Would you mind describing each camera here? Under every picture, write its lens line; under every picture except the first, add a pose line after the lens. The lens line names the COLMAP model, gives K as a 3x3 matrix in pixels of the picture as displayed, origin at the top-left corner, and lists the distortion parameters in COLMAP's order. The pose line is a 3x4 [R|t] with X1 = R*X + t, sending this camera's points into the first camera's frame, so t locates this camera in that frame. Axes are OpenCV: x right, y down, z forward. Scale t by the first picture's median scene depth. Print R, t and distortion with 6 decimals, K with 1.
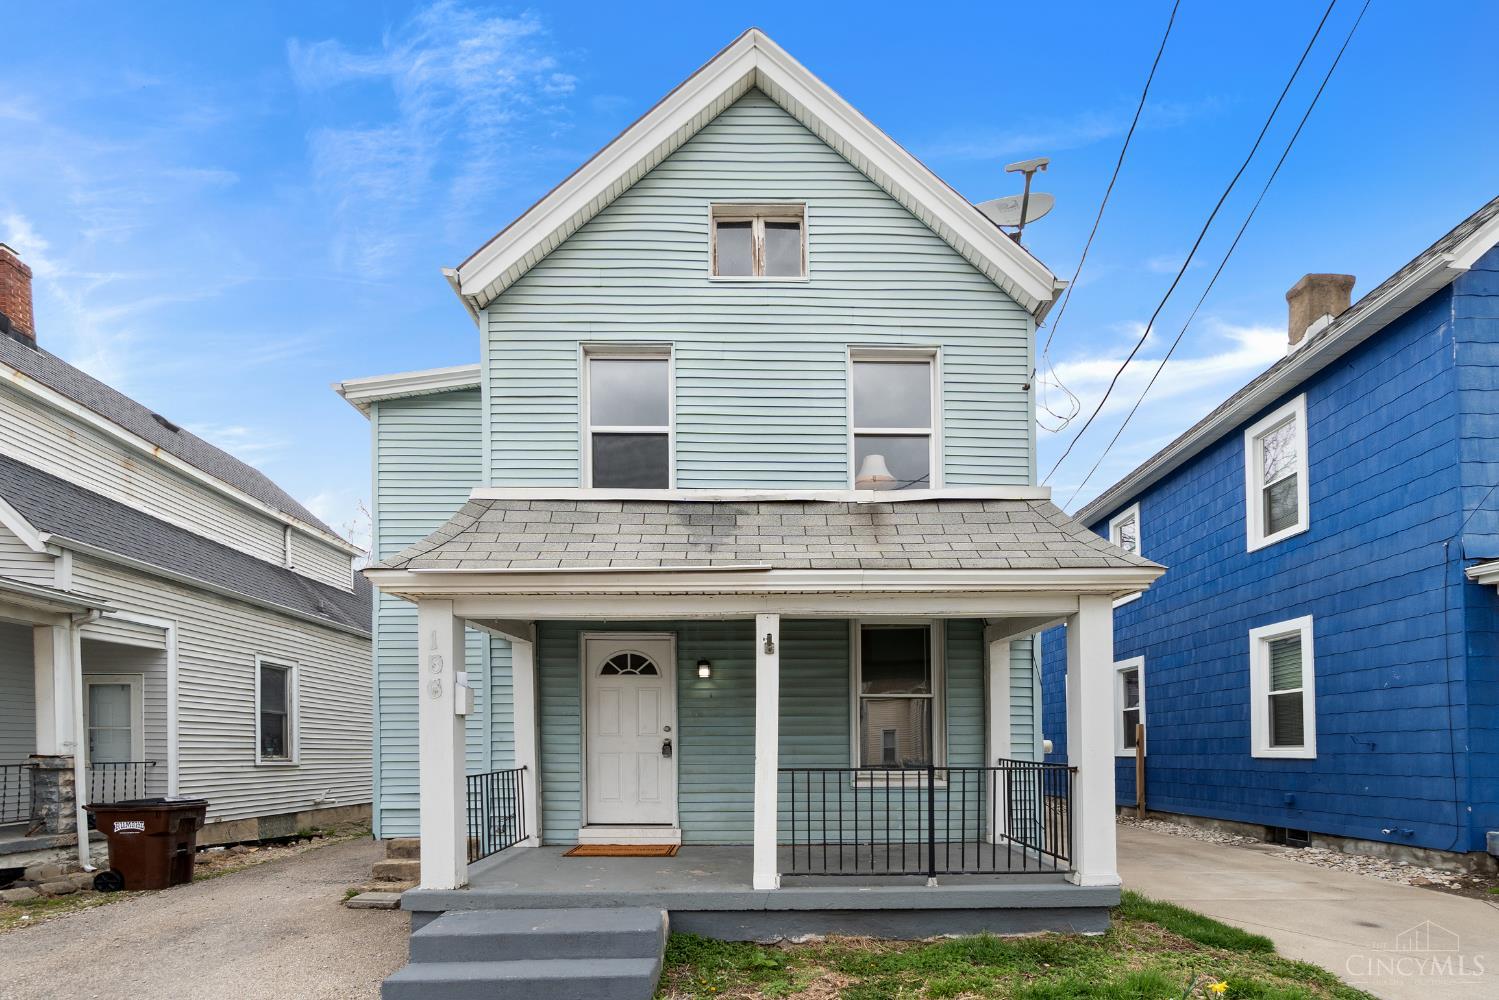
lens RADIAL K [[676.1, 0, 779.4], [0, 676.1, 652.1], [0, 0, 1]] dist [-0.003197, 0.000136]
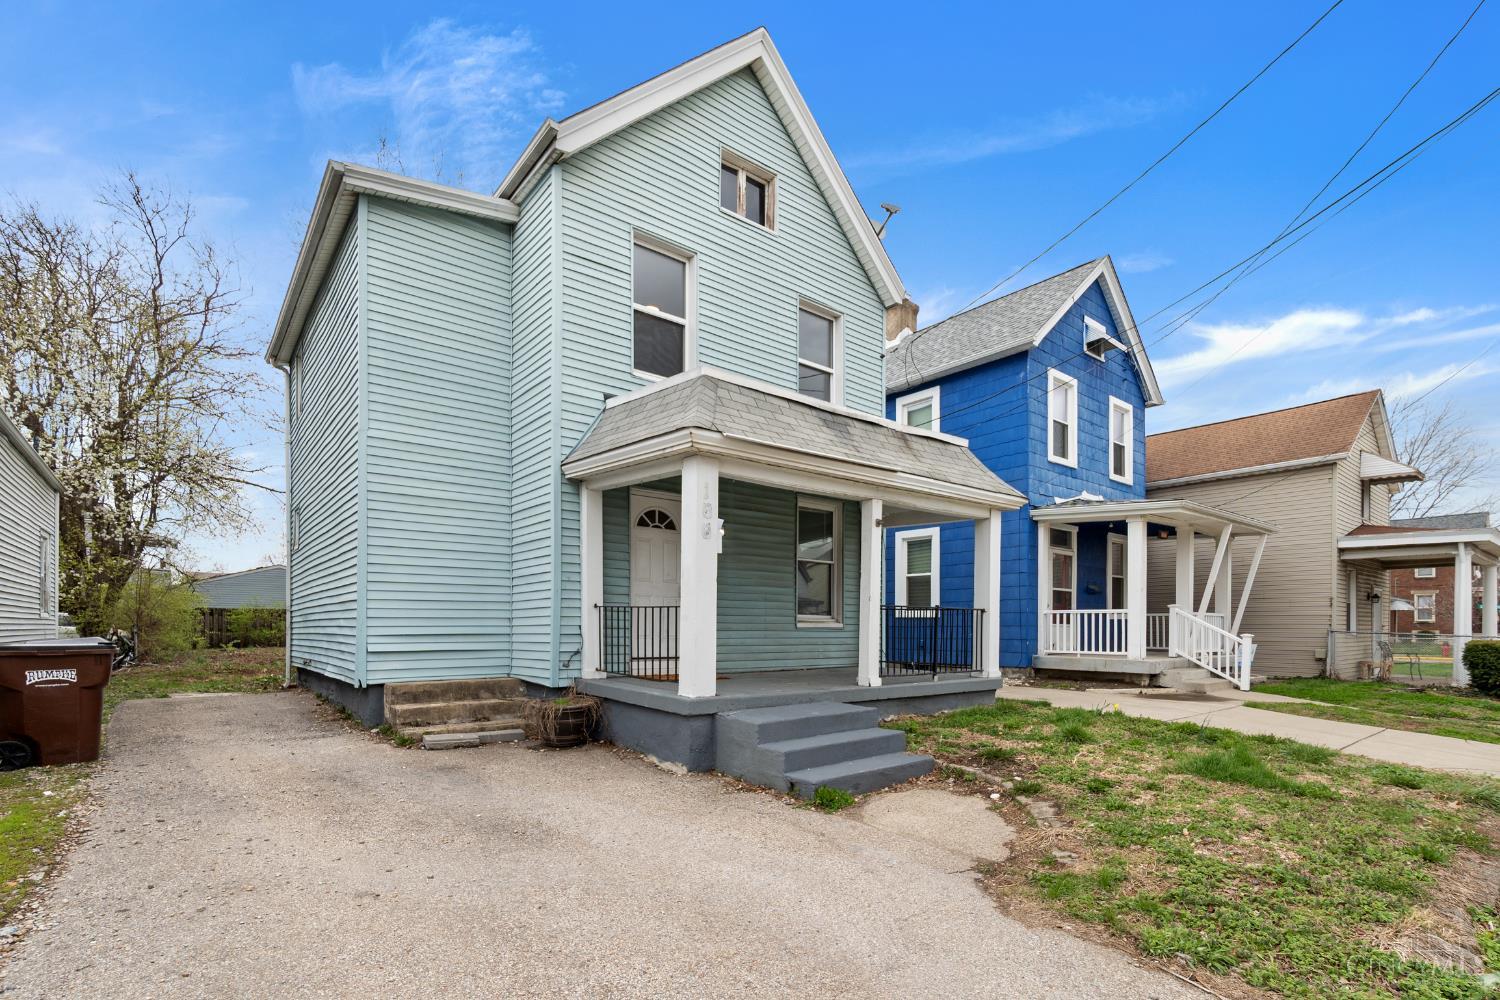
lens RADIAL K [[661.8, 0, 744.7], [0, 661.8, 514.8], [0, 0, 1]] dist [-0.003144, -0.000007]
pose [[0.809992, 0.101902, 0.577519, -0.717567], [-0.091070, 0.994697, -0.047784, 0.048264], [-0.579326, -0.013891, 0.814977, -0.001736]]
